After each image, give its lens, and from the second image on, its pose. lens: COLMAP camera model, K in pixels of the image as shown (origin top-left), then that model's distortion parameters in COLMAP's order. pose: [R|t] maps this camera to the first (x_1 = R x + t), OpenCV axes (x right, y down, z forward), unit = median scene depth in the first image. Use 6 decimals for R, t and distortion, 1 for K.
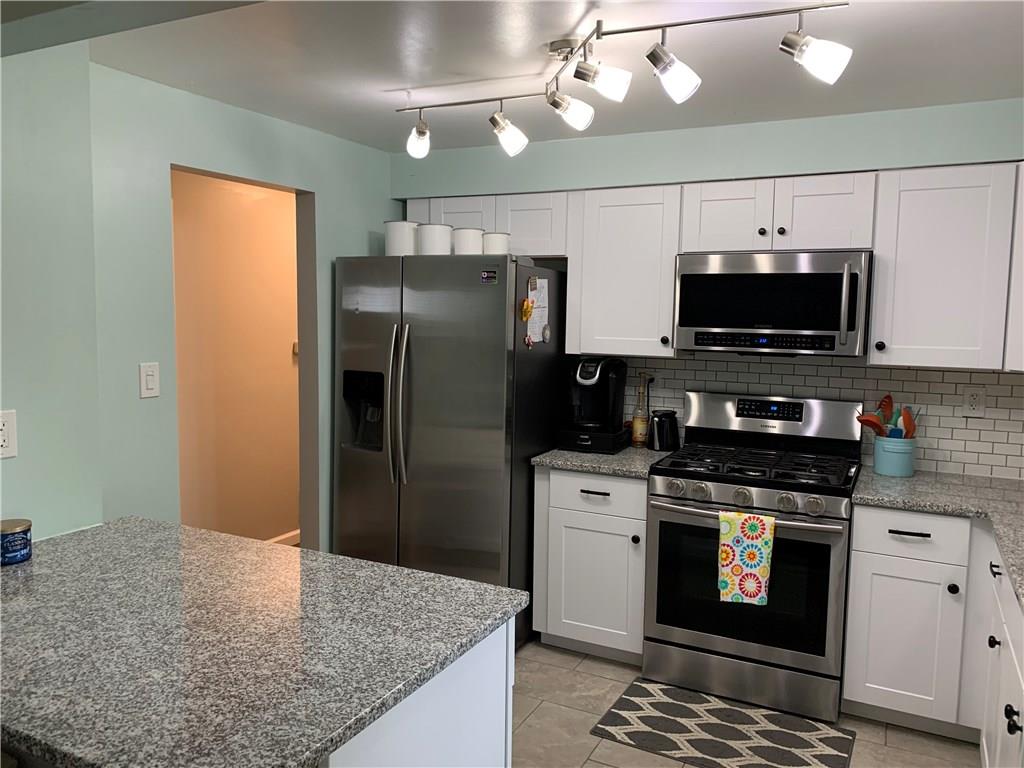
lens RADIAL K [[774.1, 0, 508.0], [0, 774.1, 386.8], [0, 0, 1]] dist [0.006860, 0.004049]
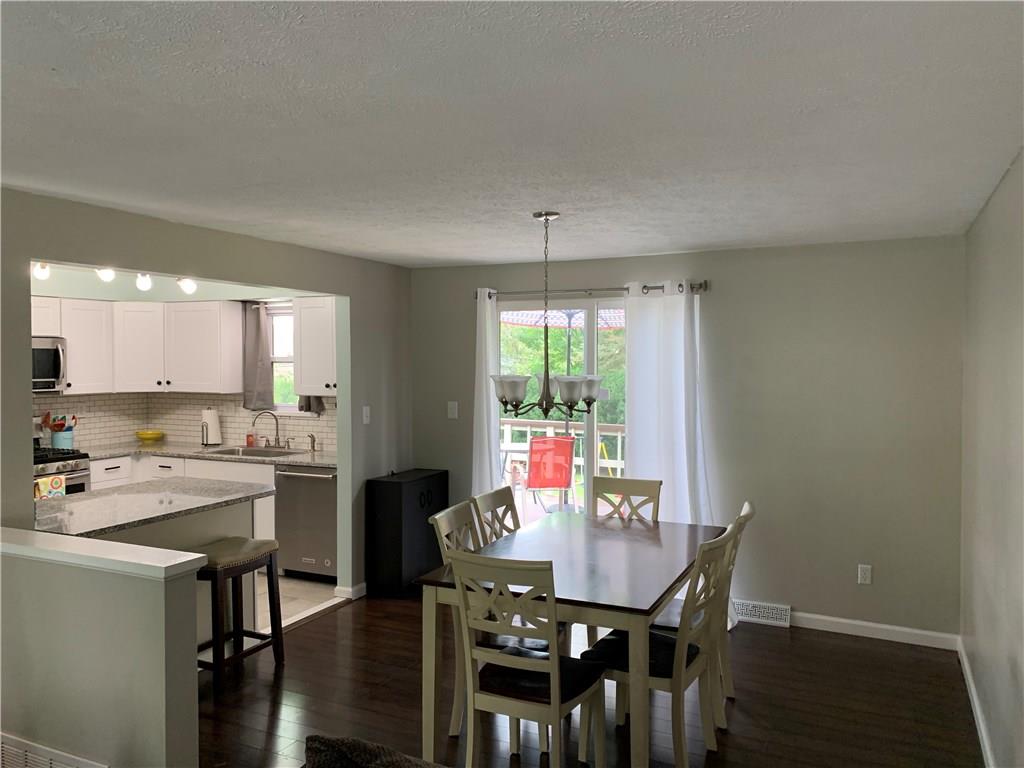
lens RADIAL K [[774.1, 0, 513.4], [0, 774.1, 382.8], [0, 0, 1]] dist [0.006860, 0.004049]
pose [[-0.030014, -0.045752, 0.998502, -1.622828], [0.117124, 0.991909, 0.048970, -0.023416], [-0.992664, 0.118418, -0.024413, -0.095628]]
